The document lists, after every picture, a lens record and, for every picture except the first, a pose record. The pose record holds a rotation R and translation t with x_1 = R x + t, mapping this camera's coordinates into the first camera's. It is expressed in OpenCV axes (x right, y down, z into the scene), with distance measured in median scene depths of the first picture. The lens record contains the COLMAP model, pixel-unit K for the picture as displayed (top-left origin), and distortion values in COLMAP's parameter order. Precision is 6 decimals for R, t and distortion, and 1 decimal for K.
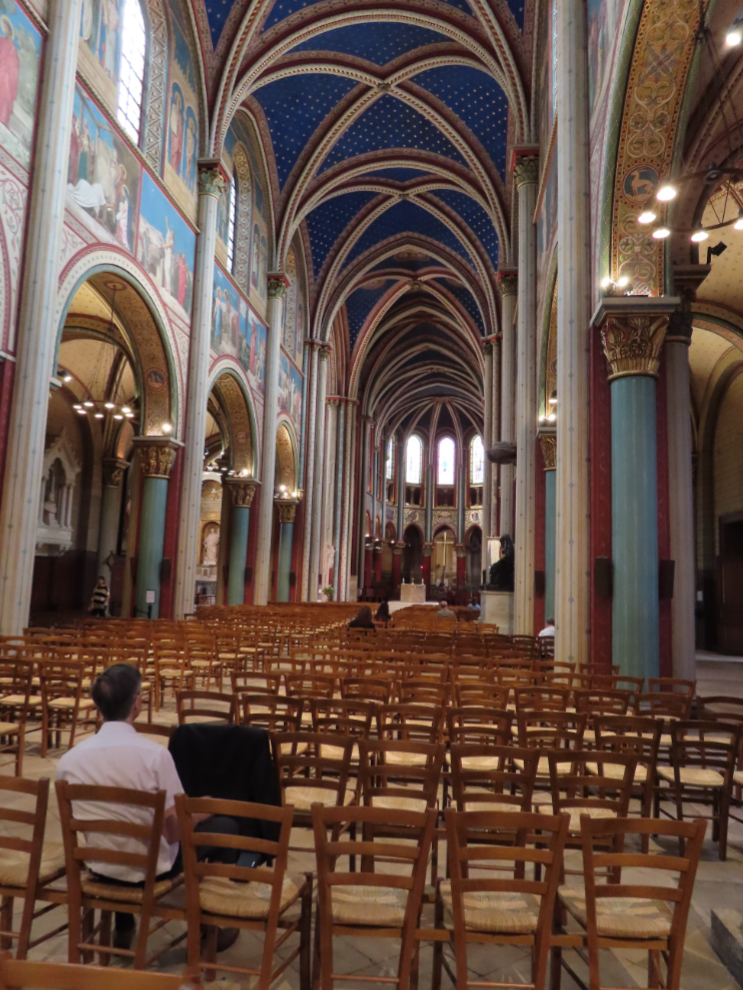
lens RADIAL K [[703.9, 0, 371.5], [0, 703.9, 495.0], [0, 0, 1]] dist [-0.058566, -0.000400]
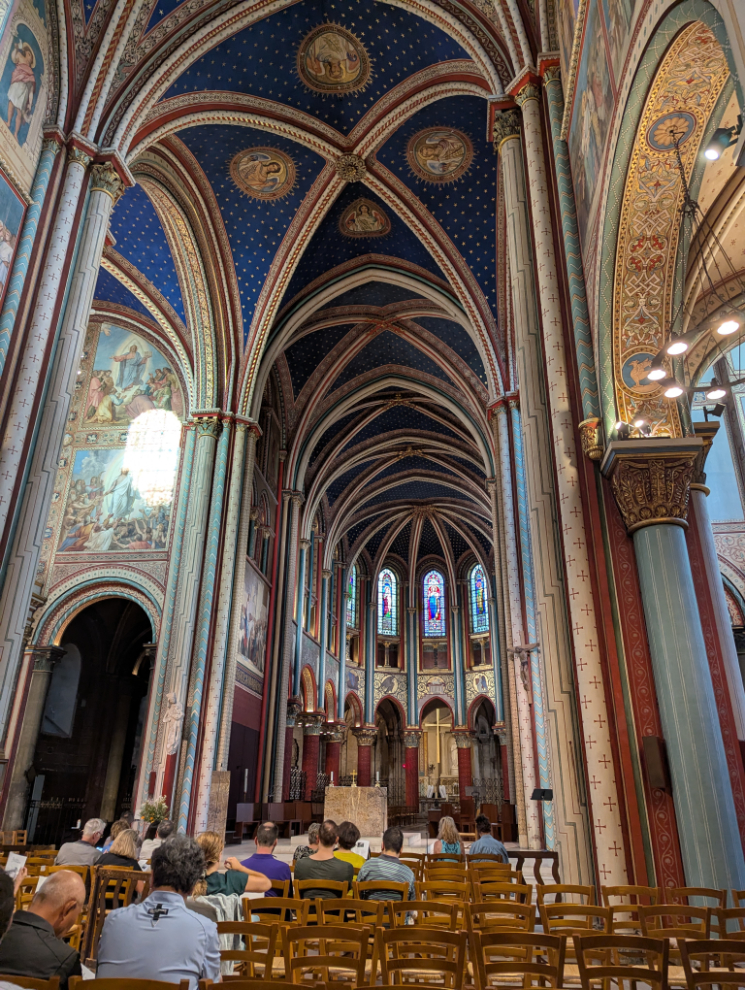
lens RADIAL K [[690.2, 0, 372.5], [0, 690.2, 495.0], [0, 0, 1]] dist [0.023237, -0.000355]
pose [[0.999711, -0.018494, 0.015327, 0.037776], [0.022091, 0.958441, -0.284433, 0.044593], [-0.009430, 0.284689, 0.958574, 0.322524]]
